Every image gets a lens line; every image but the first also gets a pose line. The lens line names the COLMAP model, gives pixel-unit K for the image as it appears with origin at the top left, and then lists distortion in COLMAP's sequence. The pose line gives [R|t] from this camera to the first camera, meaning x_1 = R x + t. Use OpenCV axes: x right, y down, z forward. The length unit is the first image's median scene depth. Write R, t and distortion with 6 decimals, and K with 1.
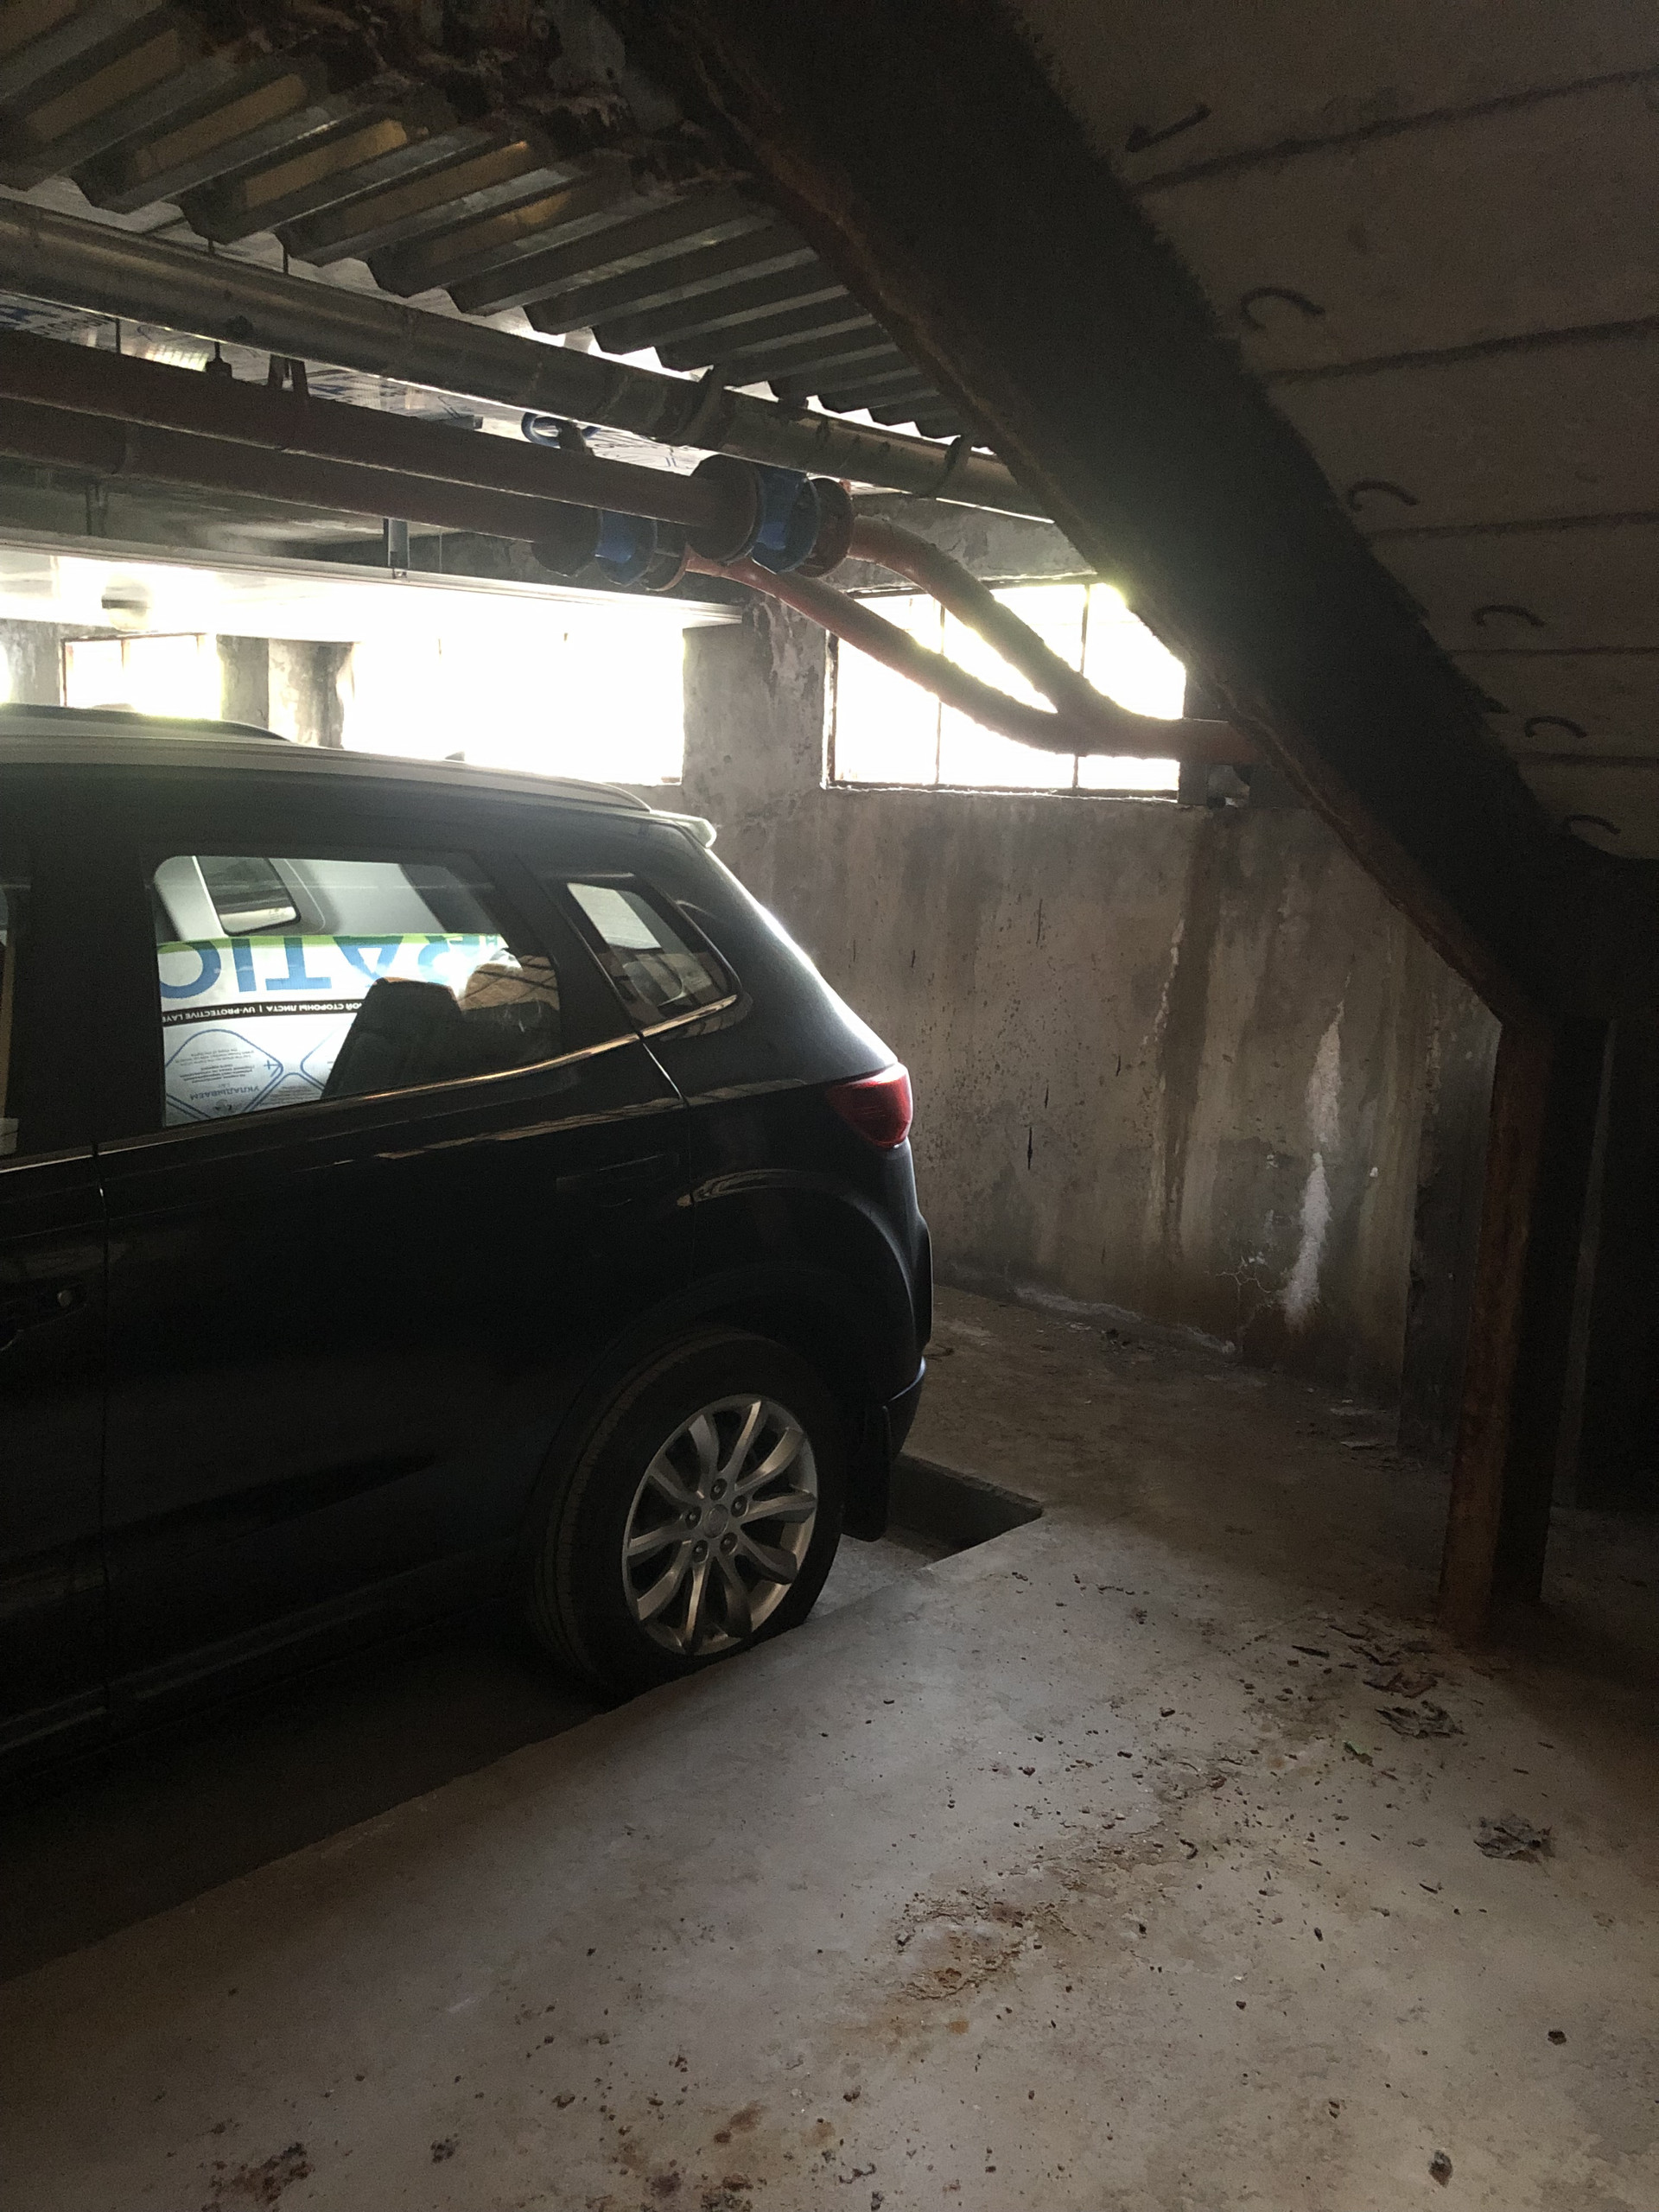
lens RADIAL K [[1793.0, 0, 828.6], [0, 1793.0, 1109.0], [0, 0, 1]] dist [-0.006983, -0.004770]
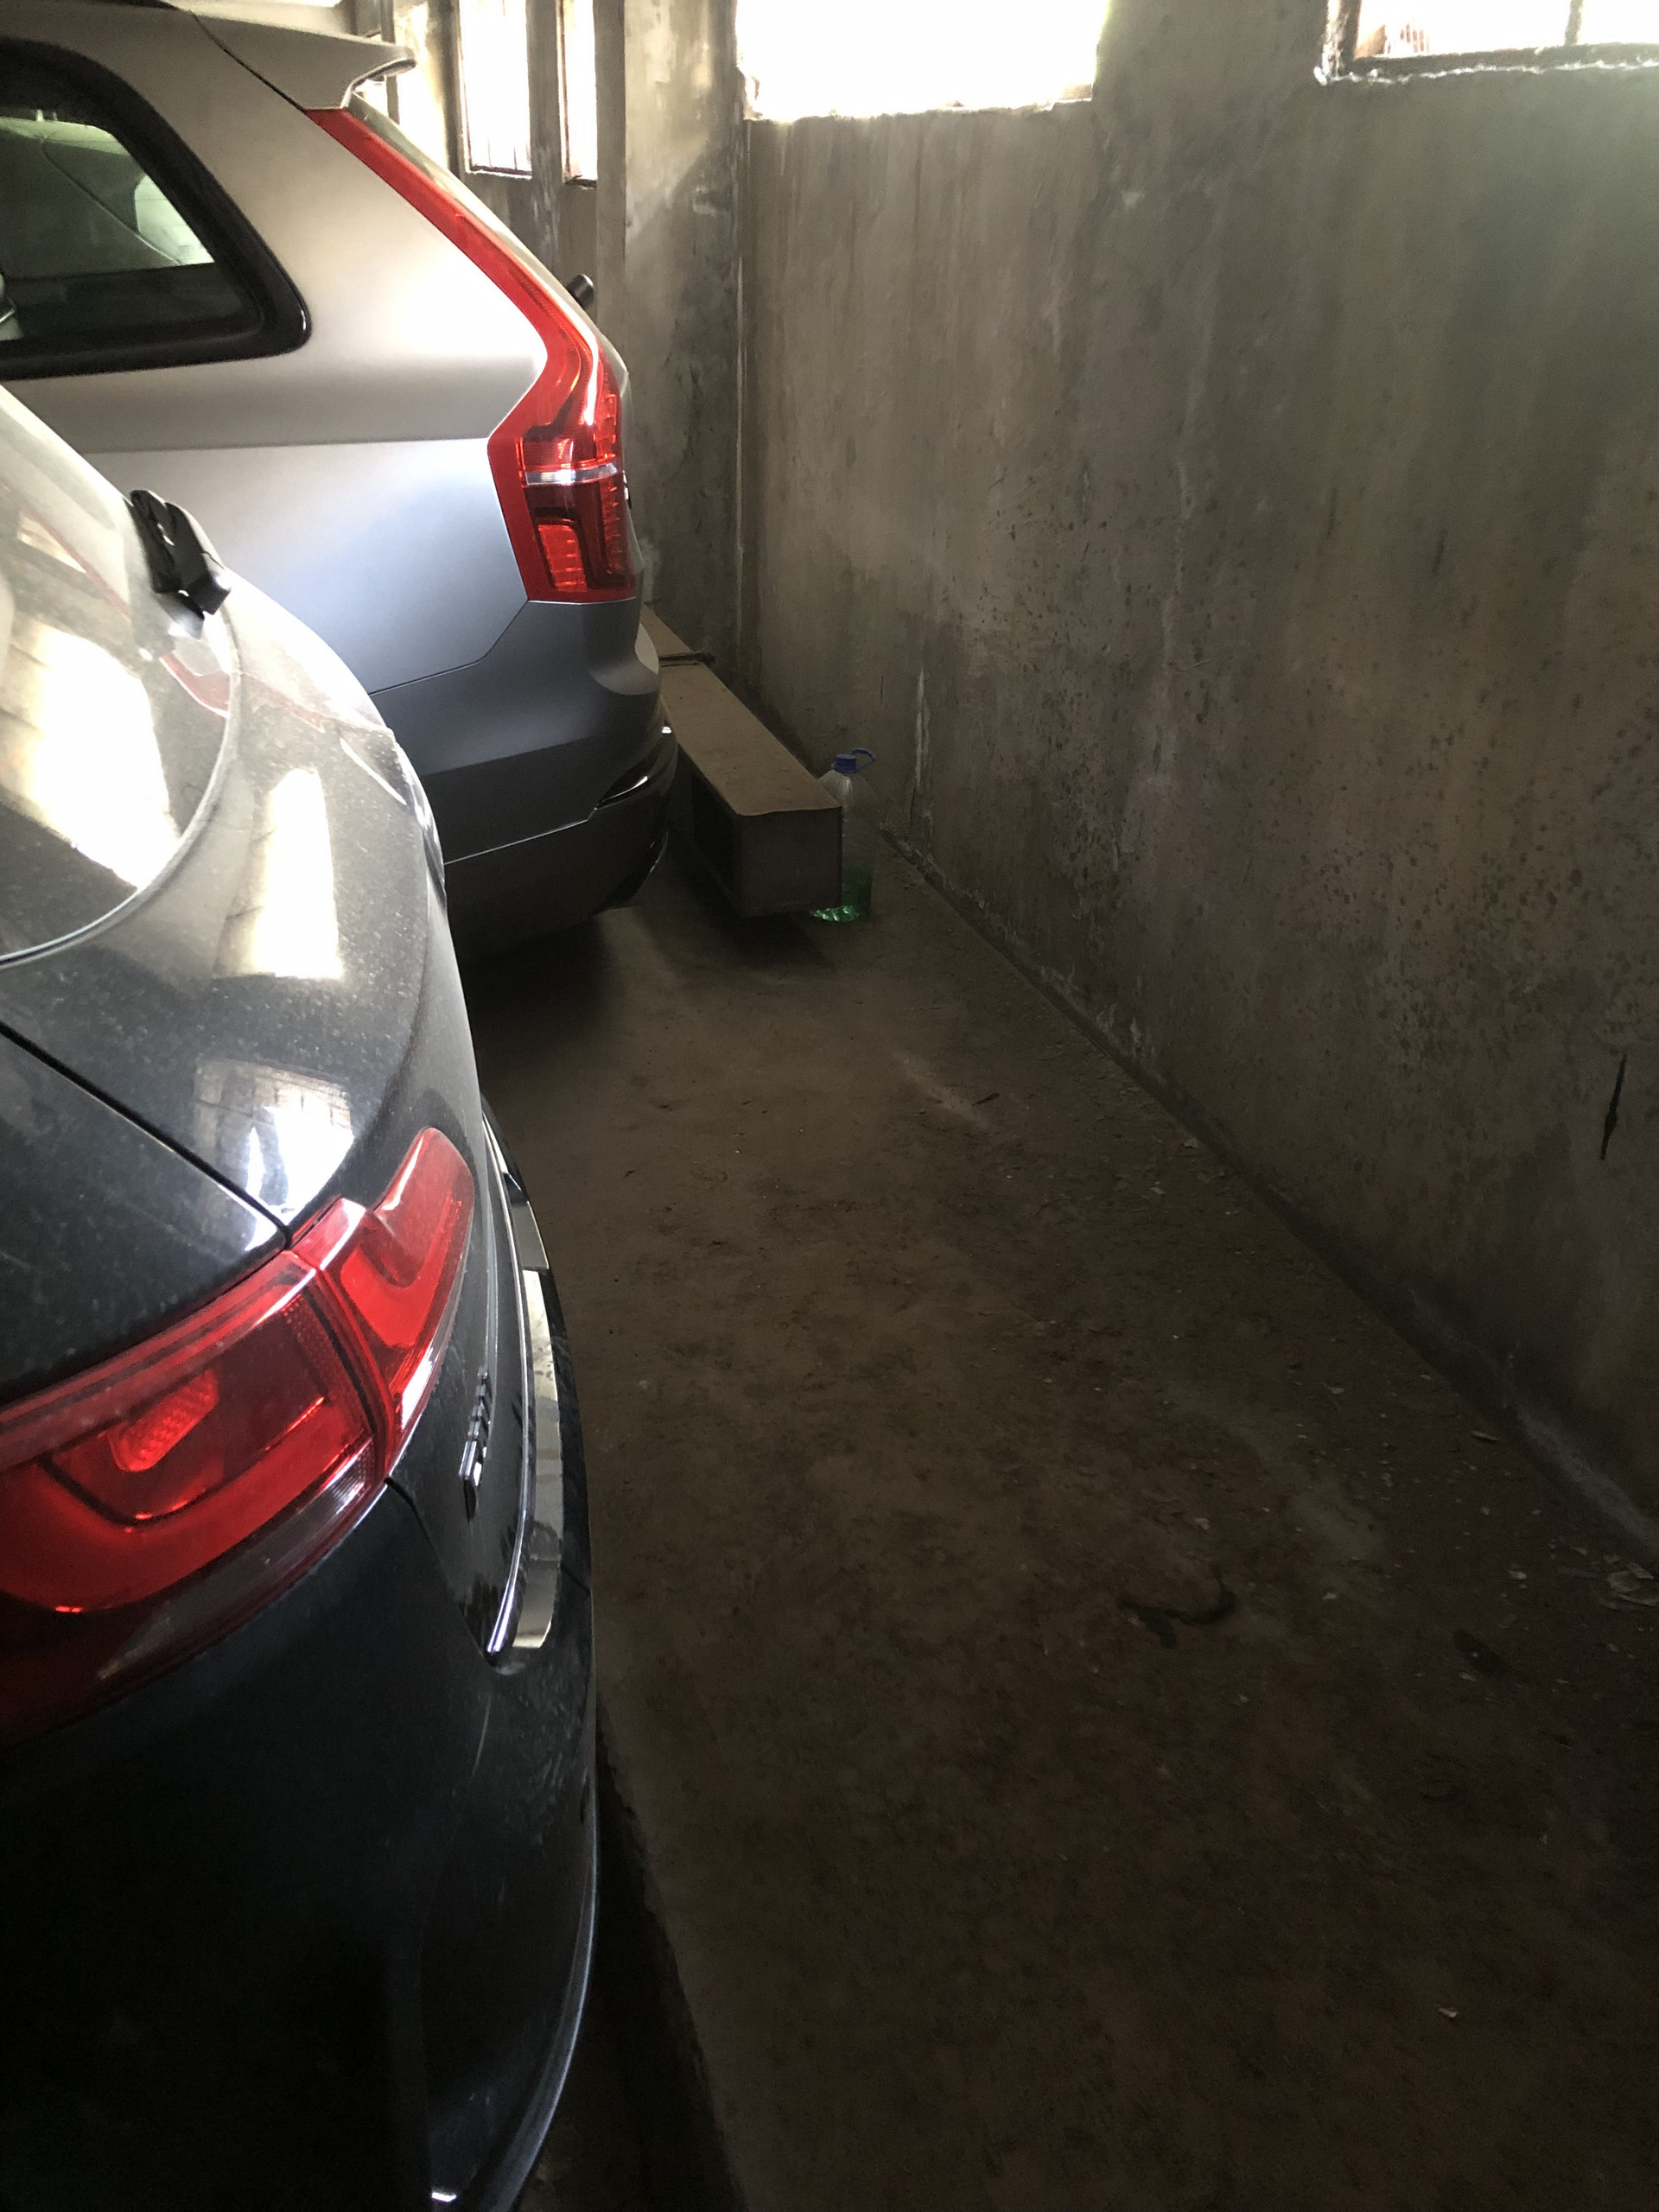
lens RADIAL K [[1793.0, 0, 823.3], [0, 1793.0, 1106.5], [0, 0, 1]] dist [-0.006983, -0.004770]
pose [[0.869583, 0.209167, -0.447296, 0.126498], [-0.066928, 0.947418, 0.312922, -0.080018], [0.489230, -0.242175, 0.837858, 0.557588]]
